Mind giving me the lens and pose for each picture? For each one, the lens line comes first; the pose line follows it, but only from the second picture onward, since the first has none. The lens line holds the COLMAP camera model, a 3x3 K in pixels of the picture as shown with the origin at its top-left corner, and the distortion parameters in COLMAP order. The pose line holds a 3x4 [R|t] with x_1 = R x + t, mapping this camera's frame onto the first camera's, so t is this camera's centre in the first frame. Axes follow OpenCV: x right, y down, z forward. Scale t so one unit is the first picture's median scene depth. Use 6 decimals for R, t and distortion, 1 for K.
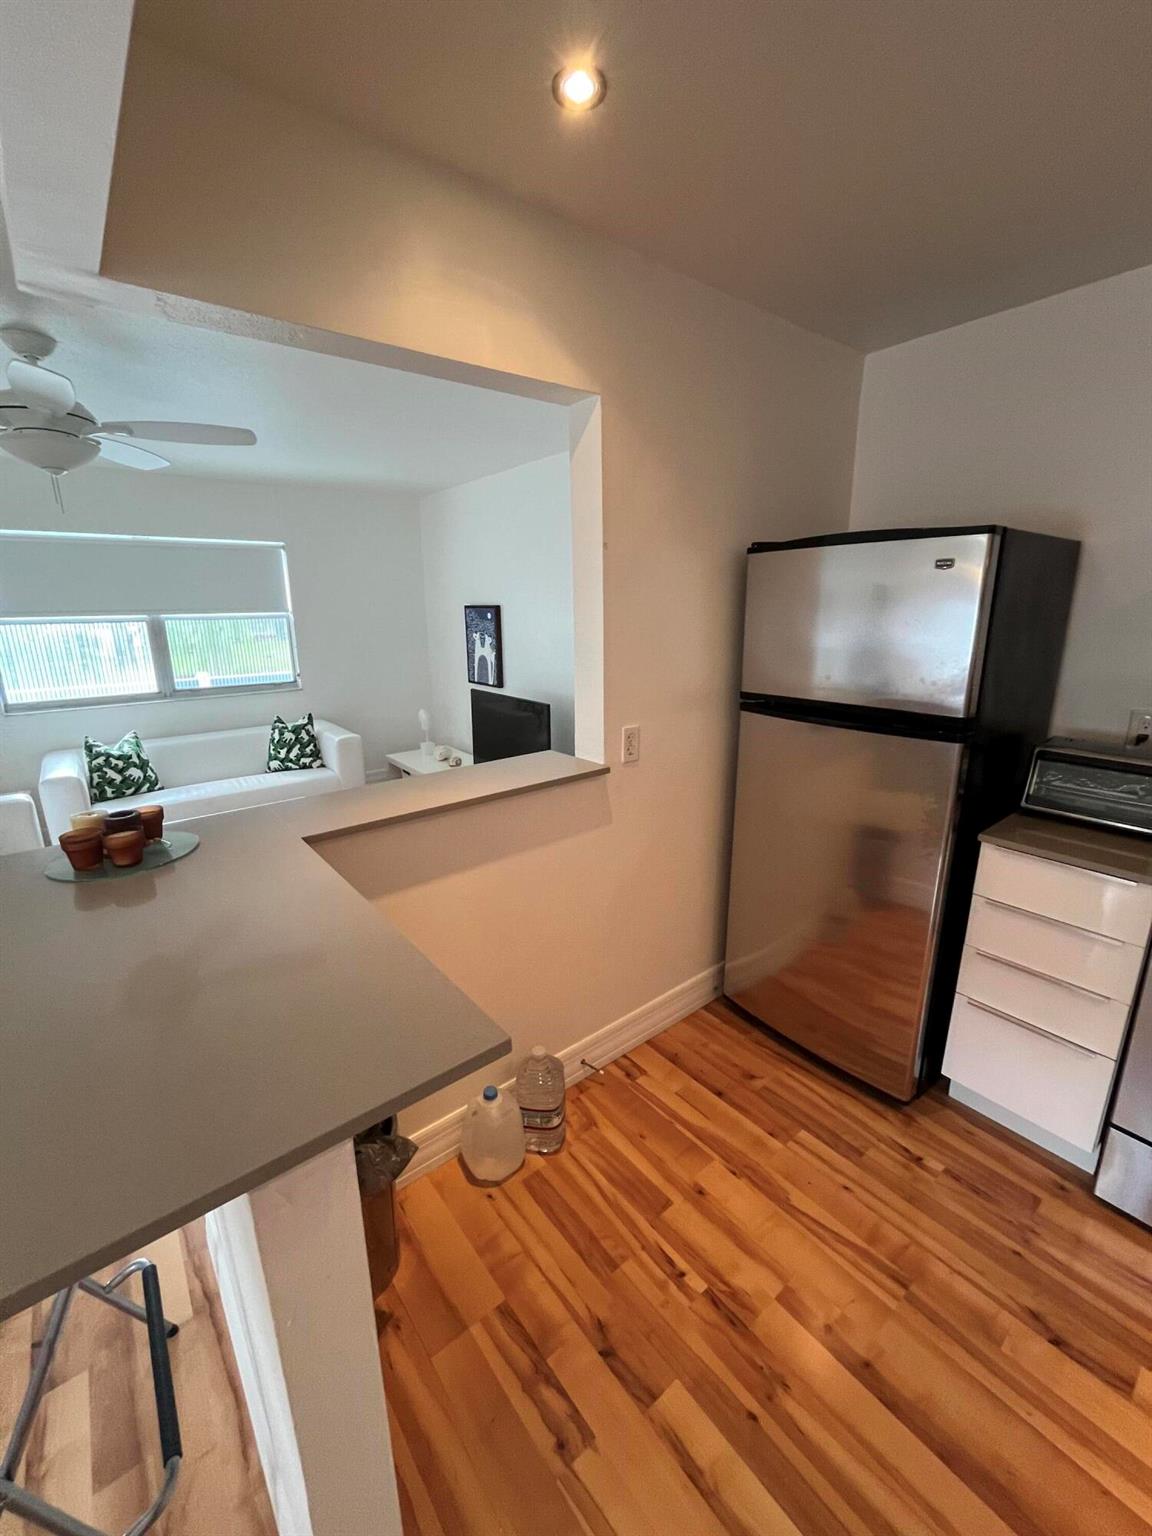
lens RADIAL K [[622.8, 0, 580.0], [0, 622.8, 766.5], [0, 0, 1]] dist [-0.003800, 0.000450]
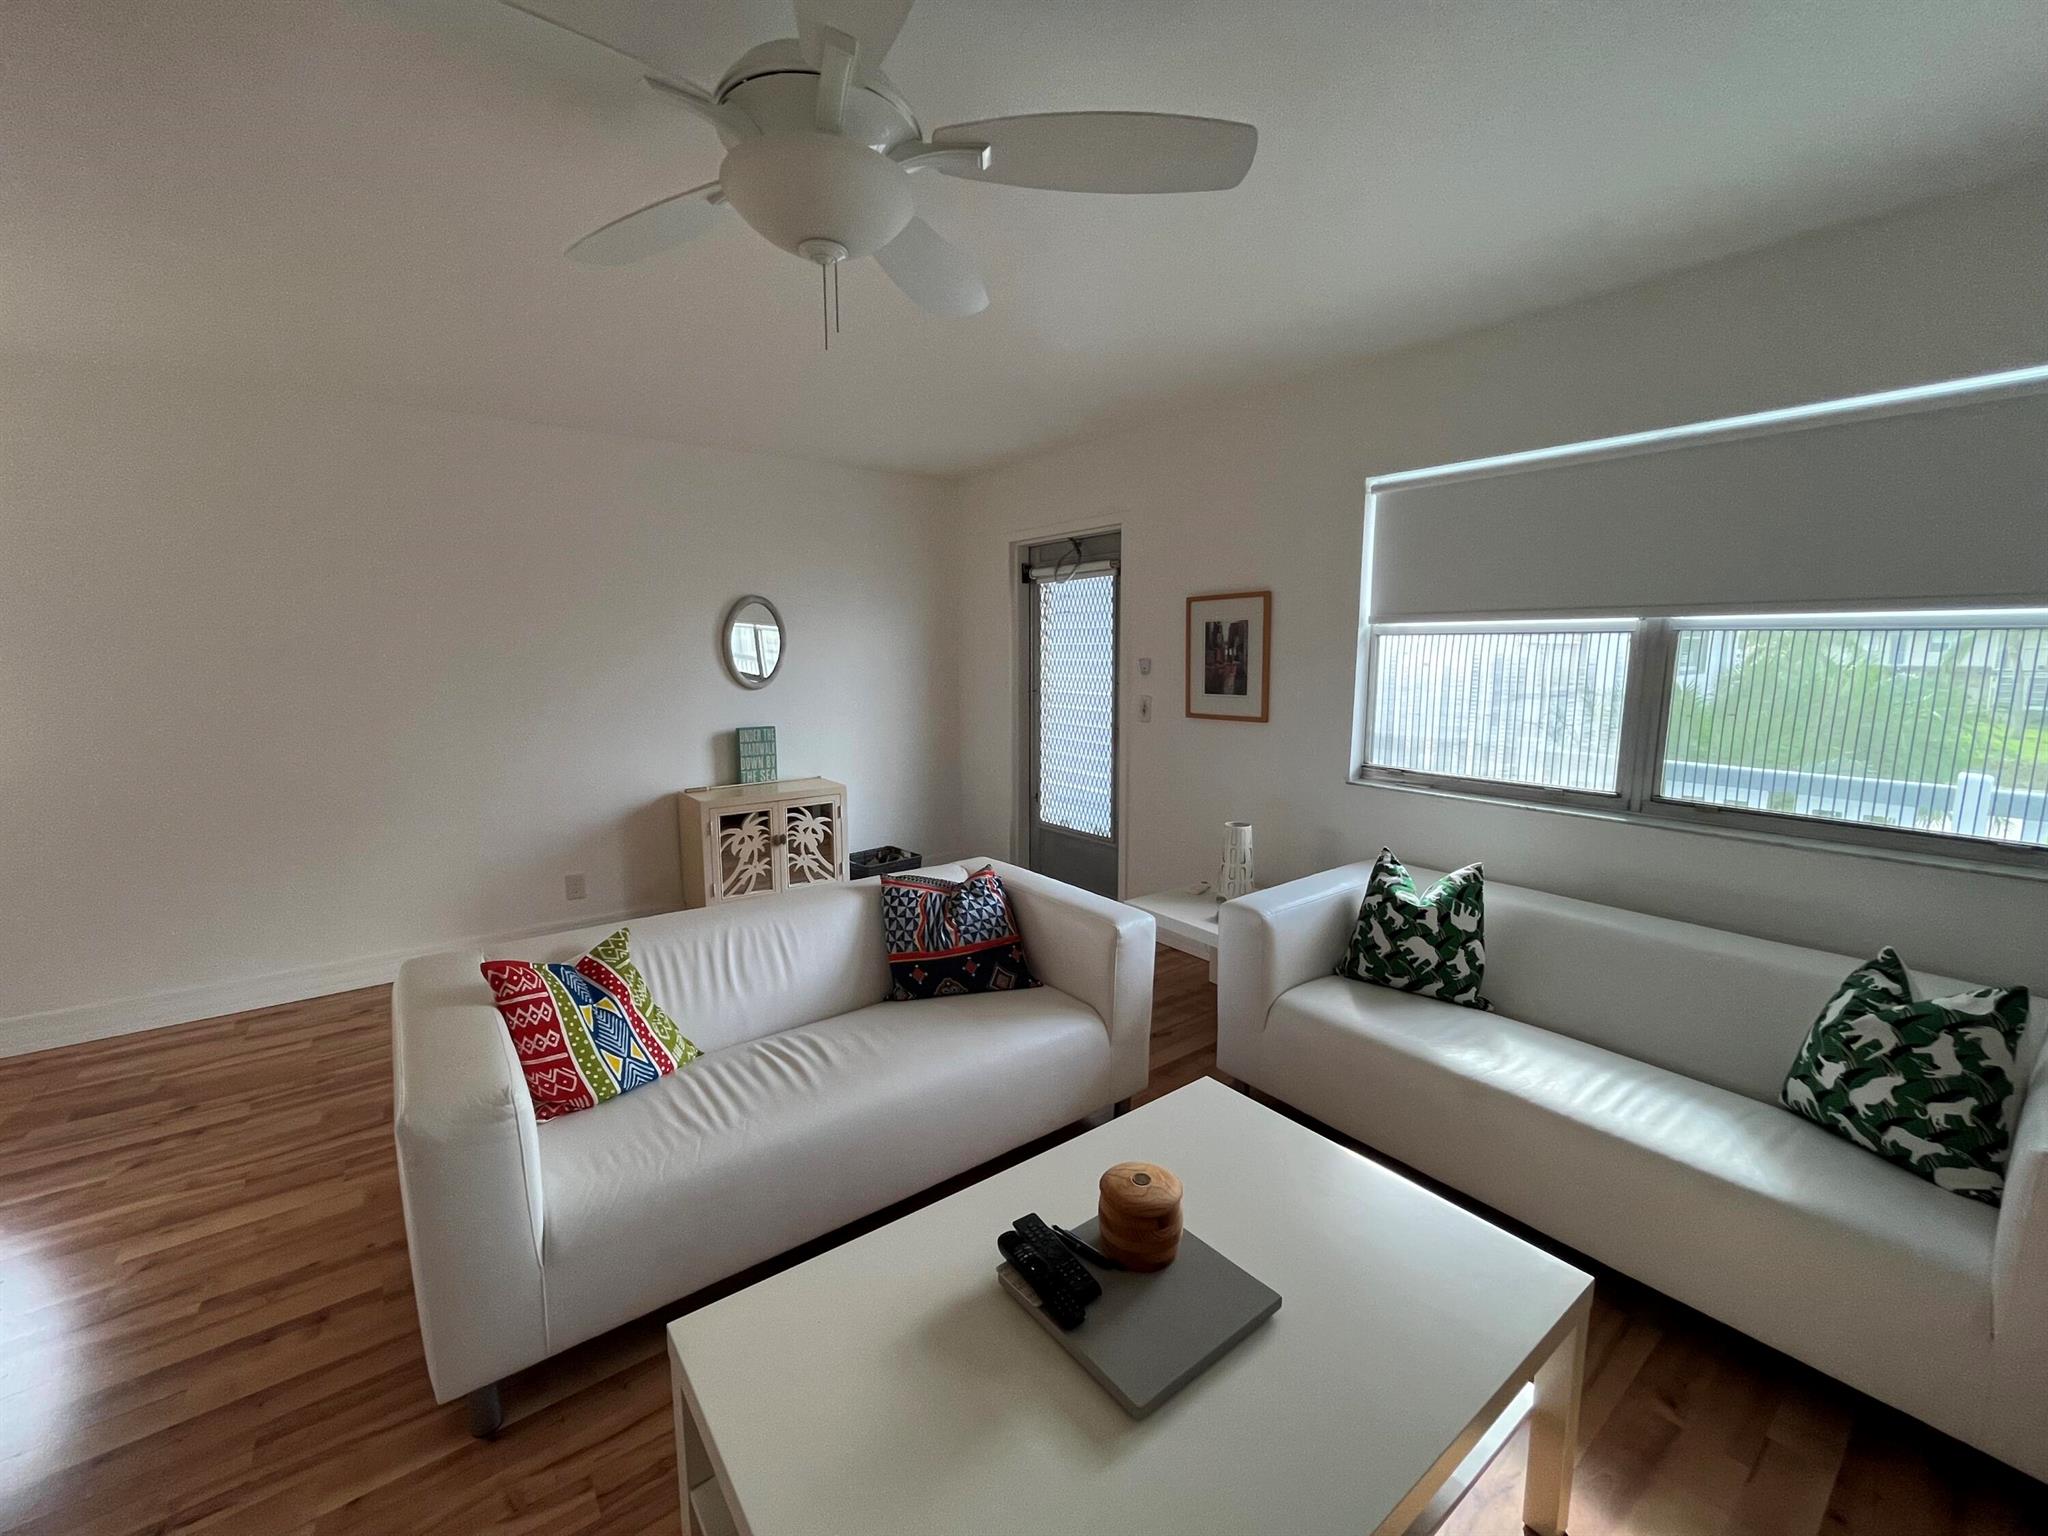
lens RADIAL K [[830.4, 0, 1018.0], [0, 830.4, 768.3], [0, 0, 1]] dist [-0.003800, 0.000450]
pose [[-0.023865, 0.157163, -0.987284, -0.123819], [-0.252327, 0.954645, 0.158066, -0.142838], [0.967348, 0.252891, 0.016874, 0.679347]]
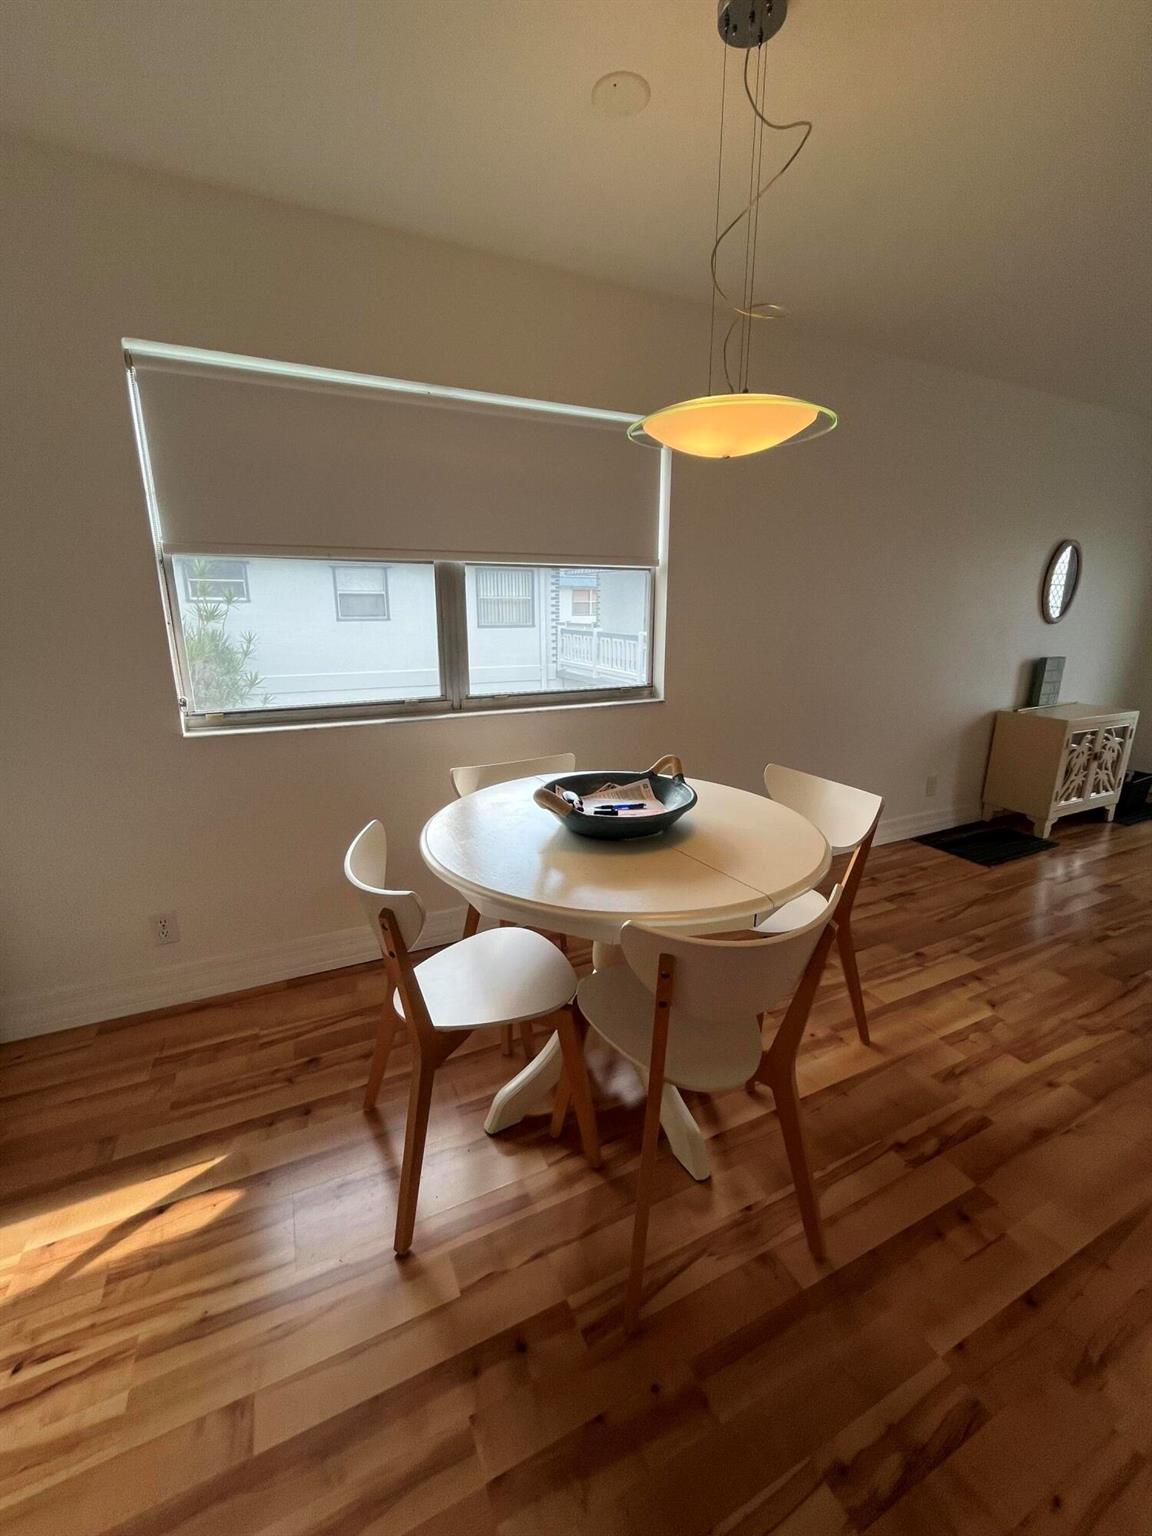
lens RADIAL K [[622.8, 0, 566.5], [0, 622.8, 767.4], [0, 0, 1]] dist [-0.003800, 0.000450]
pose [[-0.233127, 0.262895, -0.936236, -0.105896], [-0.246584, 0.915316, 0.318421, 0.113670], [0.940664, 0.305094, -0.148559, -0.195658]]
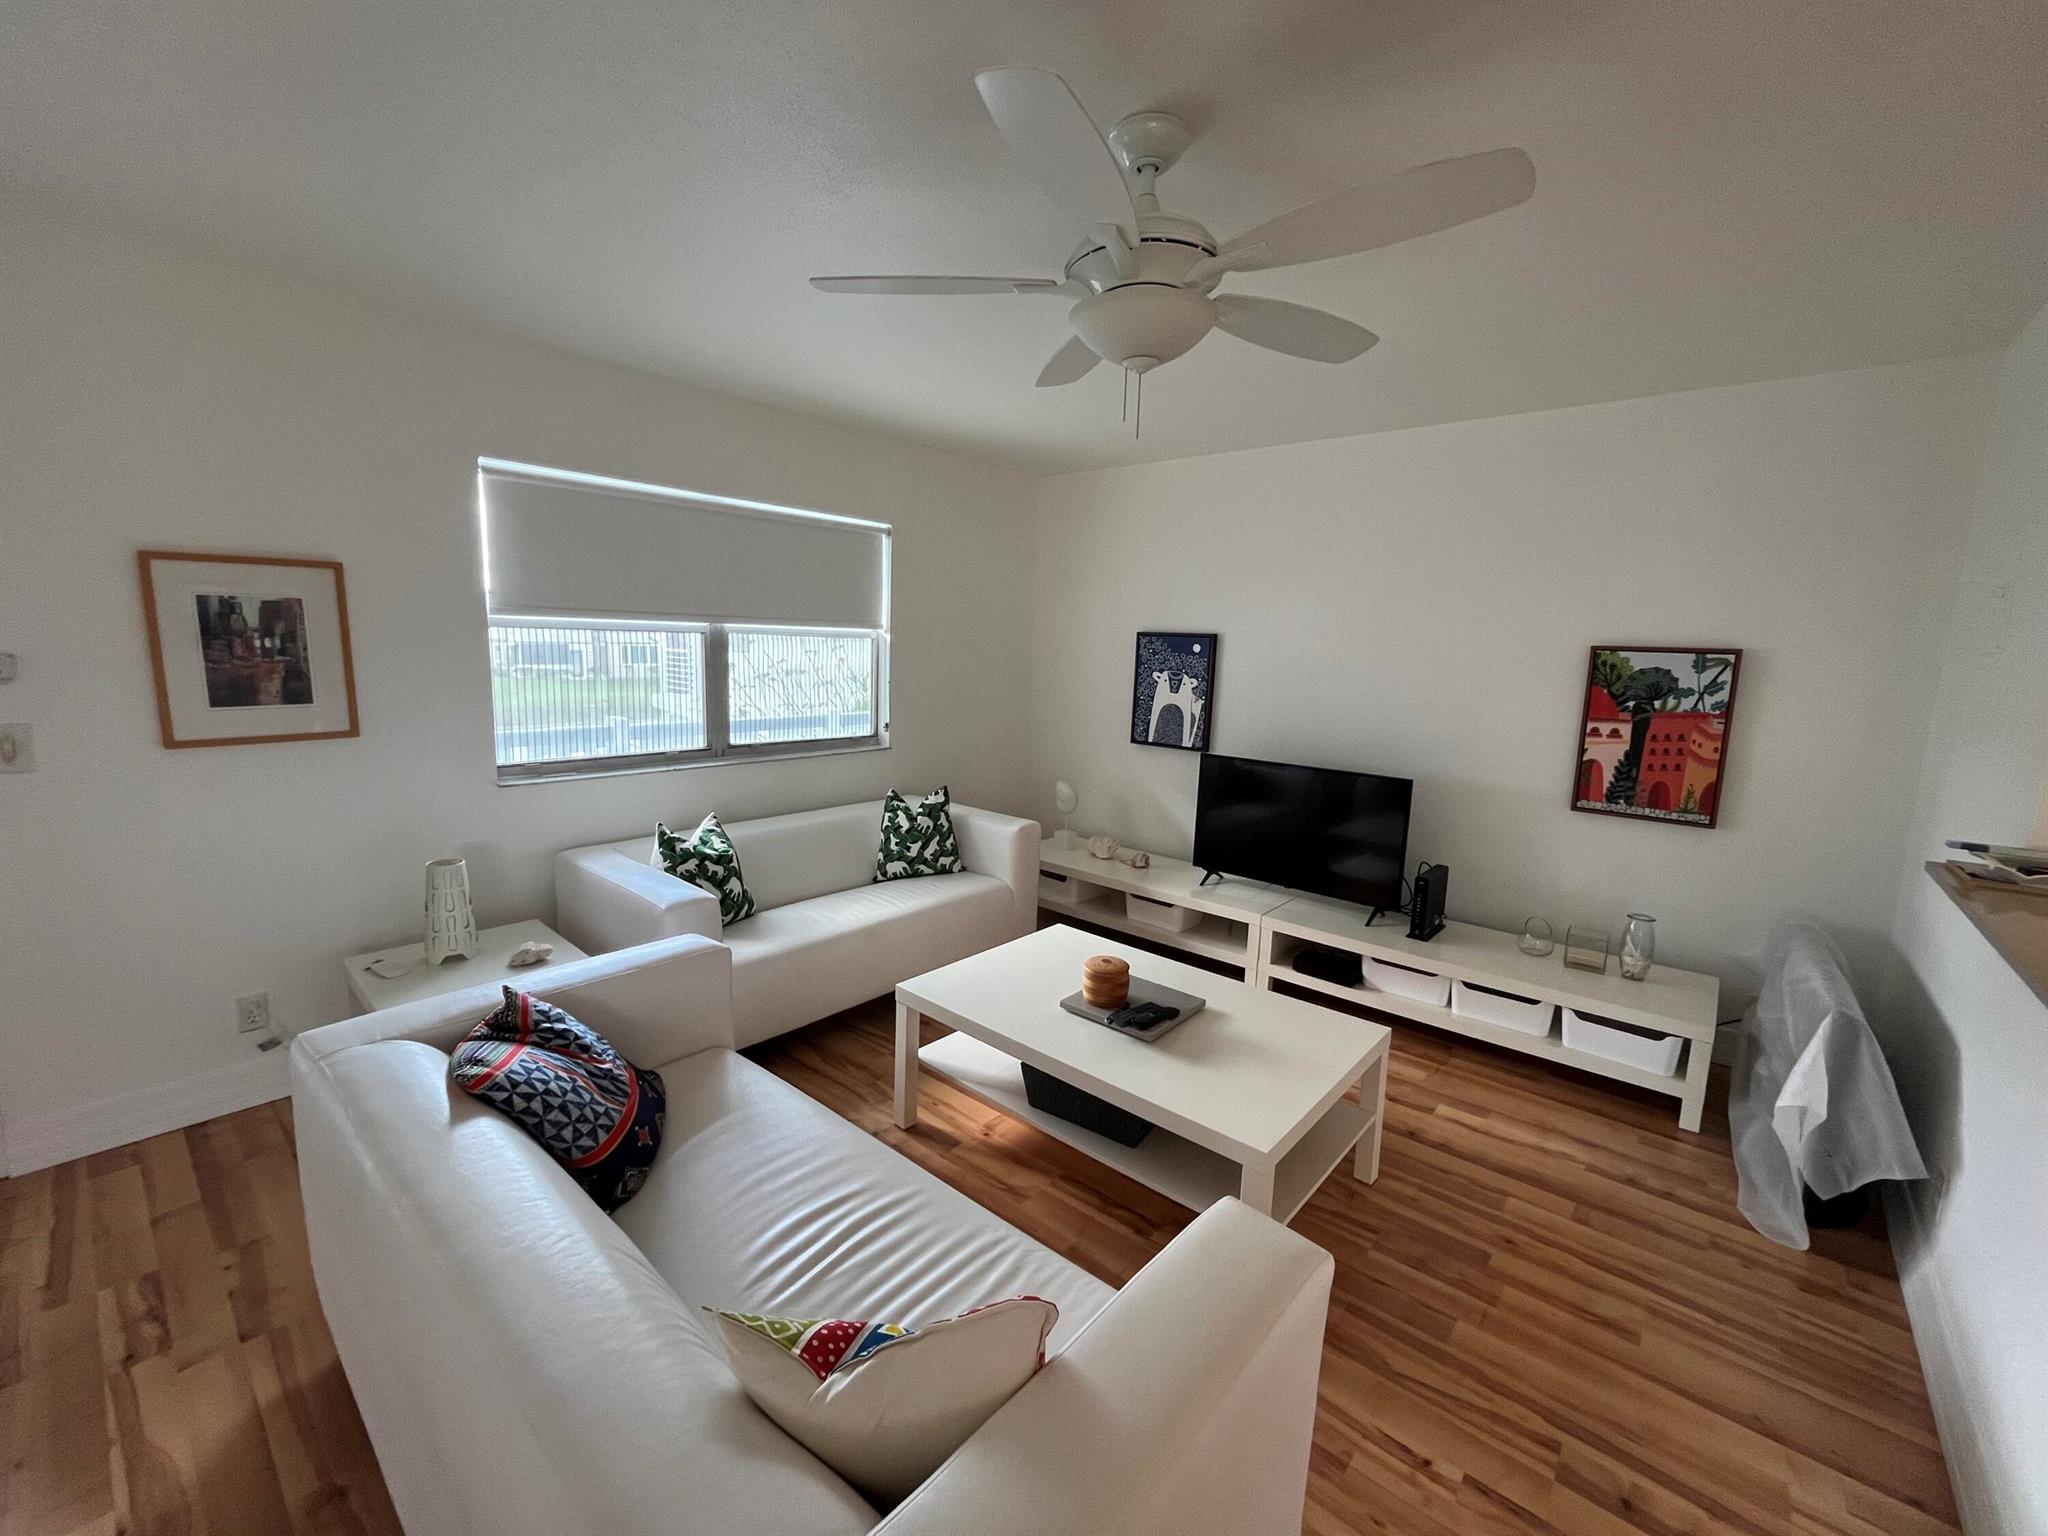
lens RADIAL K [[830.4, 0, 1020.8], [0, 830.4, 768.9], [0, 0, 1]] dist [-0.003800, 0.000450]
pose [[0.982680, 0.015878, 0.184631, -0.609769], [0.002905, 0.994880, -0.101020, -0.019997], [-0.185290, 0.099806, 0.977602, 0.180492]]
